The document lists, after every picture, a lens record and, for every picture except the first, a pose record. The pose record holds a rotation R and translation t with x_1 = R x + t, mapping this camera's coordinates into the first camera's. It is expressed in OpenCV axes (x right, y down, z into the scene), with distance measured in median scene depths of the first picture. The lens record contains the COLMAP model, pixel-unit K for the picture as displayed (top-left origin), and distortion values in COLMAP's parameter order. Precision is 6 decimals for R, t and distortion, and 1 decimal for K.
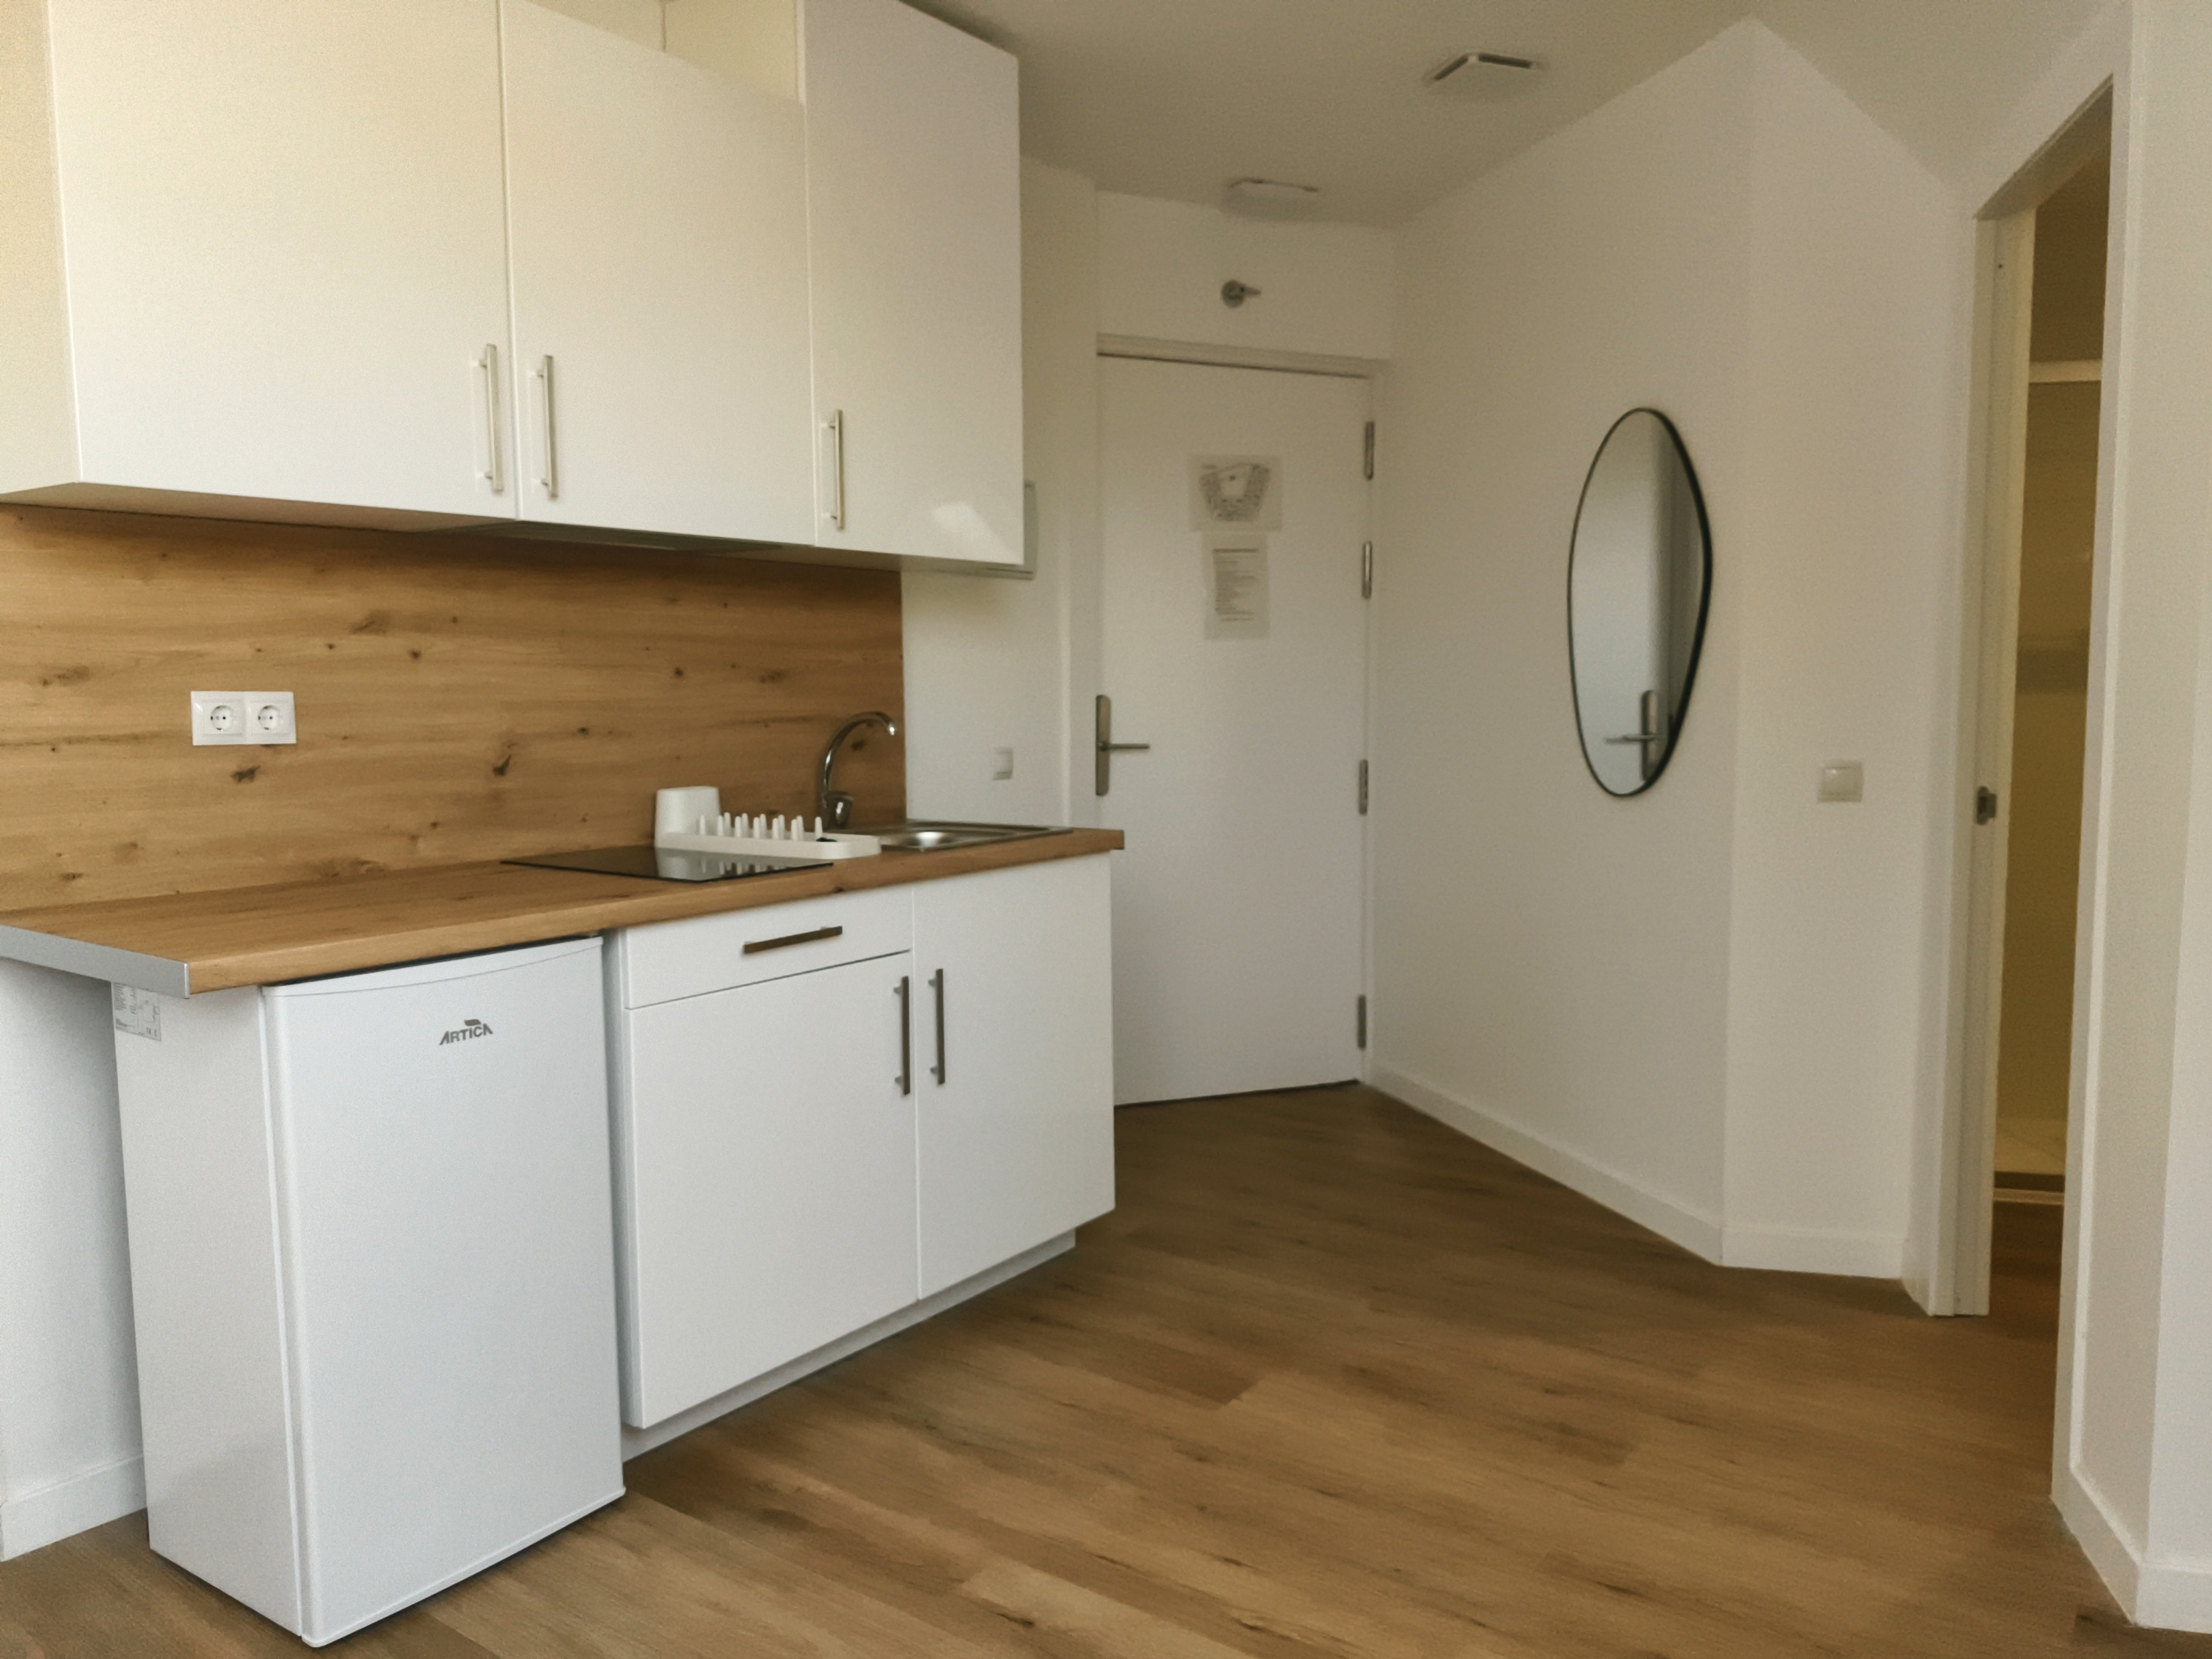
lens RADIAL K [[1666.1, 0, 1106.0], [0, 1666.1, 829.5], [0, 0, 1]] dist [0.049857, -0.002302]
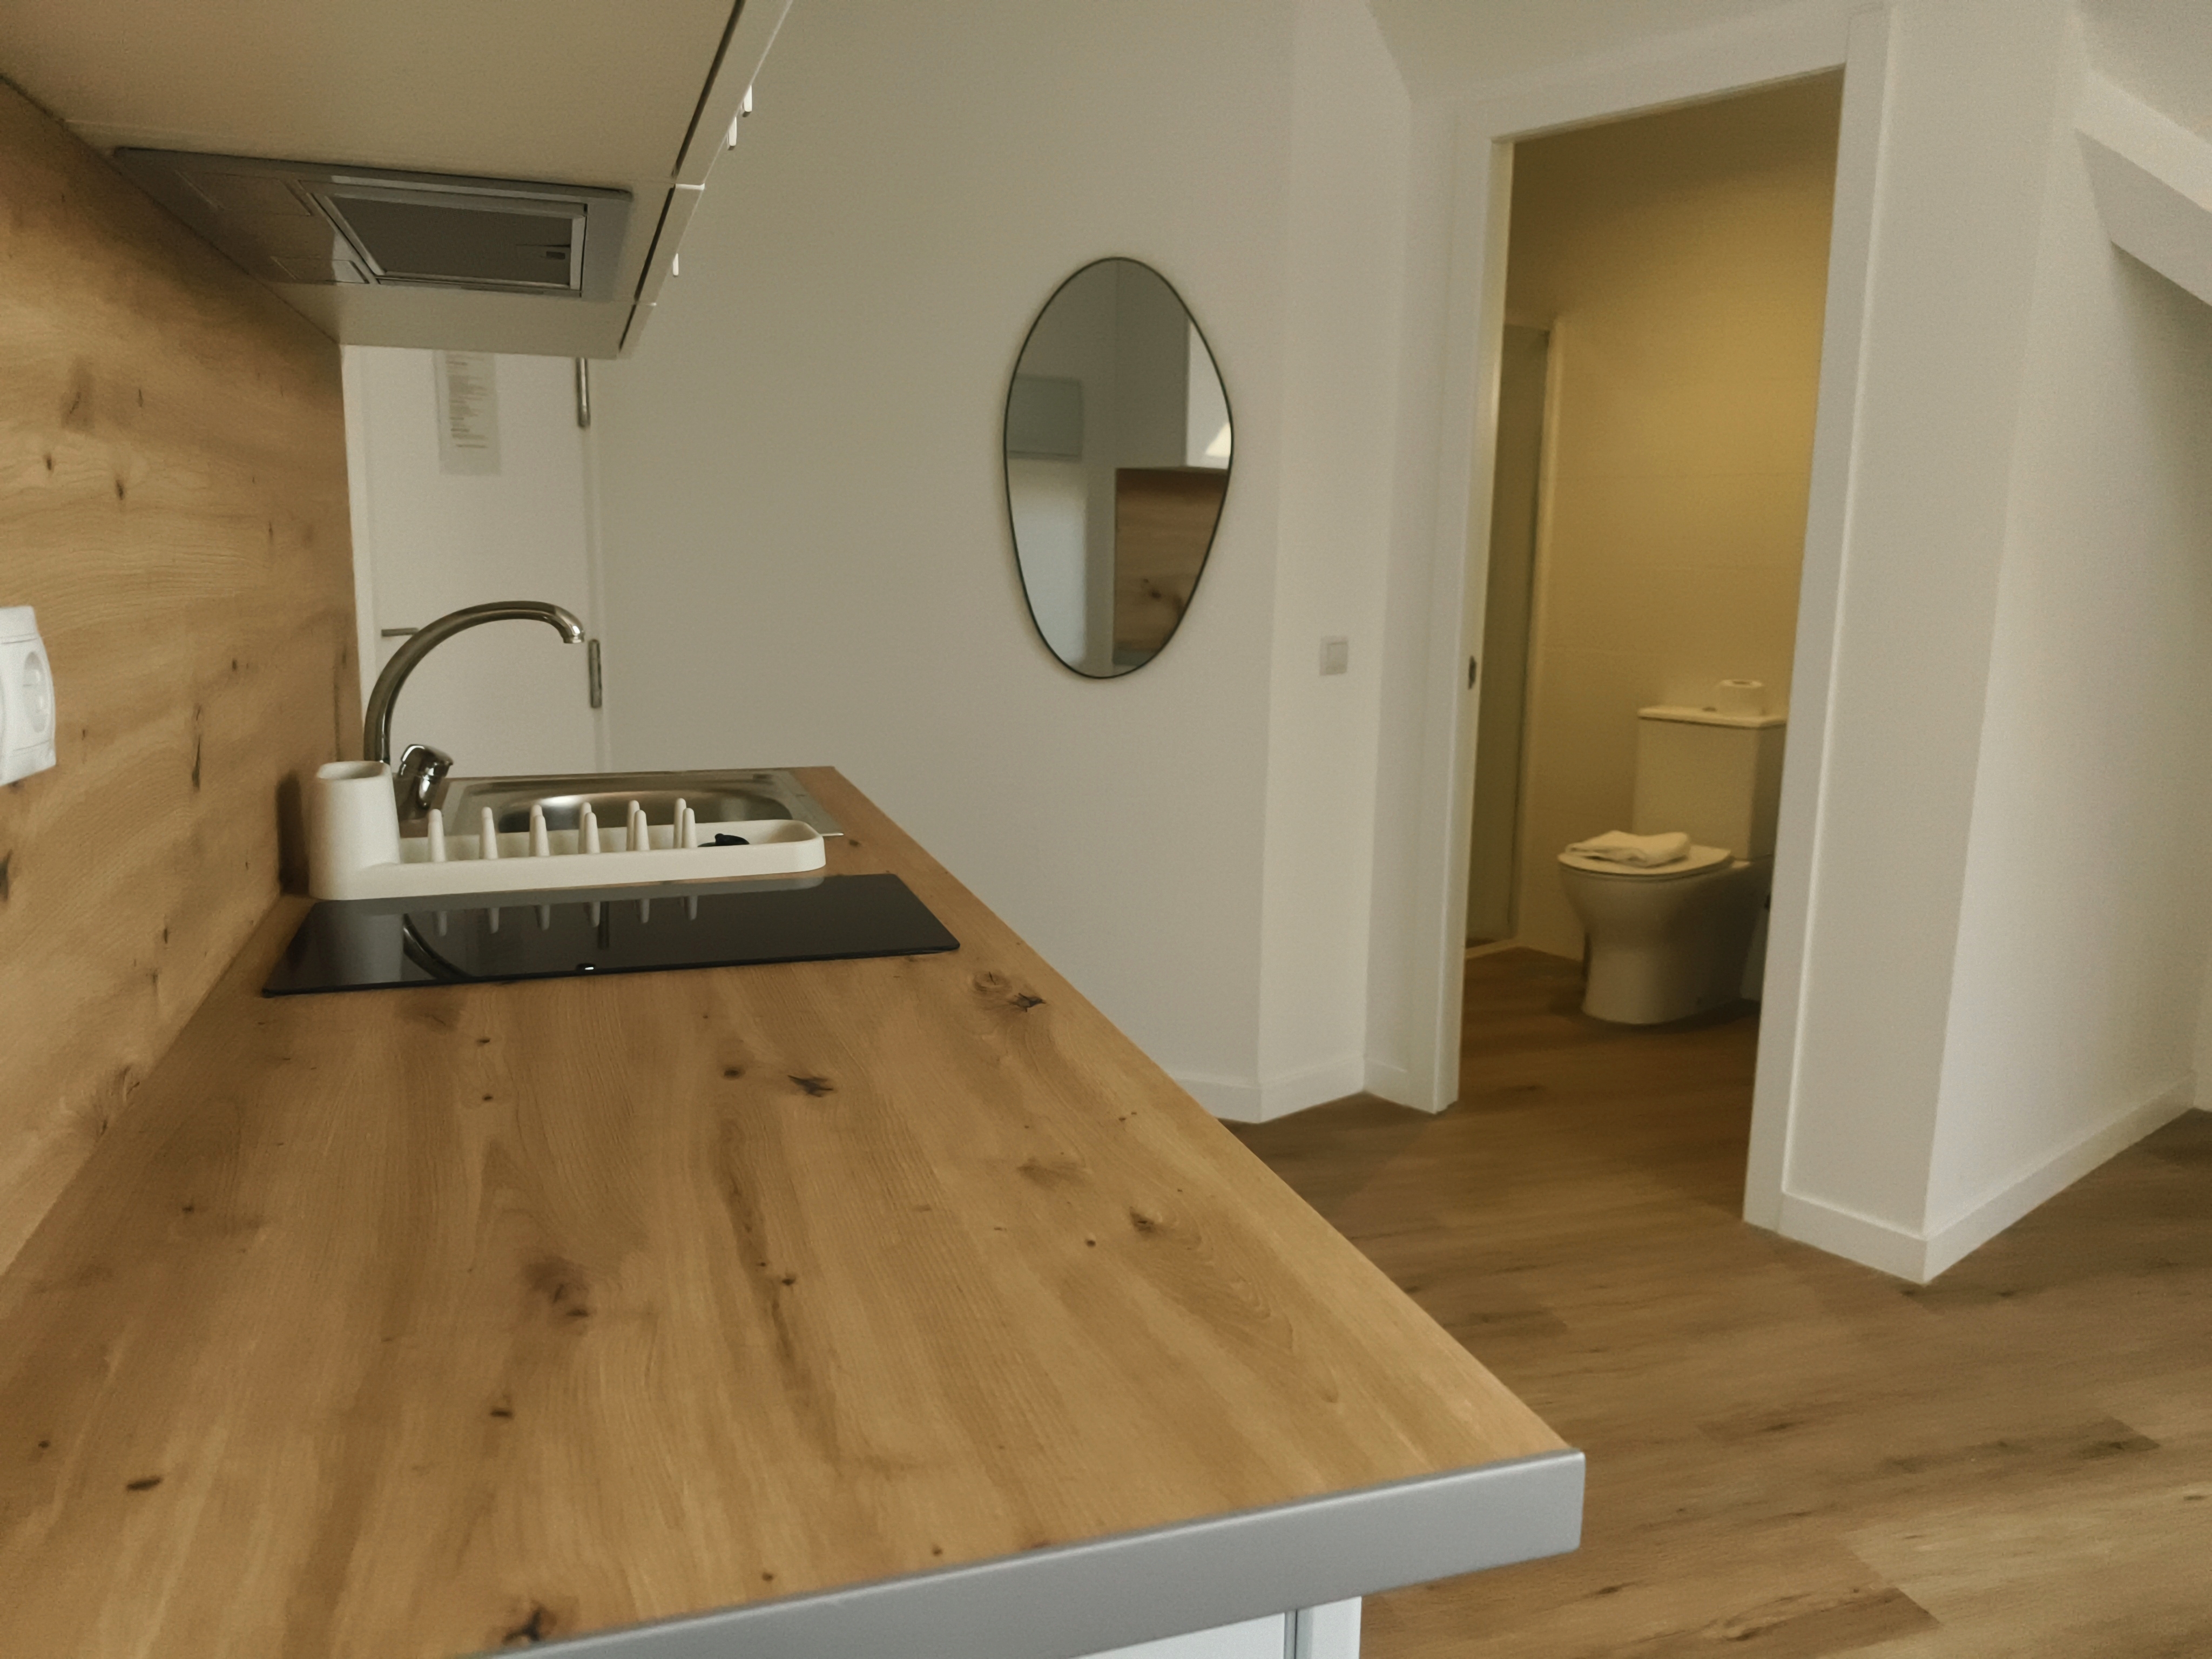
lens RADIAL K [[1666.1, 0, 1106.0], [0, 1666.1, 829.5], [0, 0, 1]] dist [0.049857, -0.002302]
pose [[0.566300, -0.127229, 0.814320, -0.540886], [0.046978, 0.991390, 0.122225, -0.057012], [-0.822859, -0.030961, 0.567401, 0.532055]]
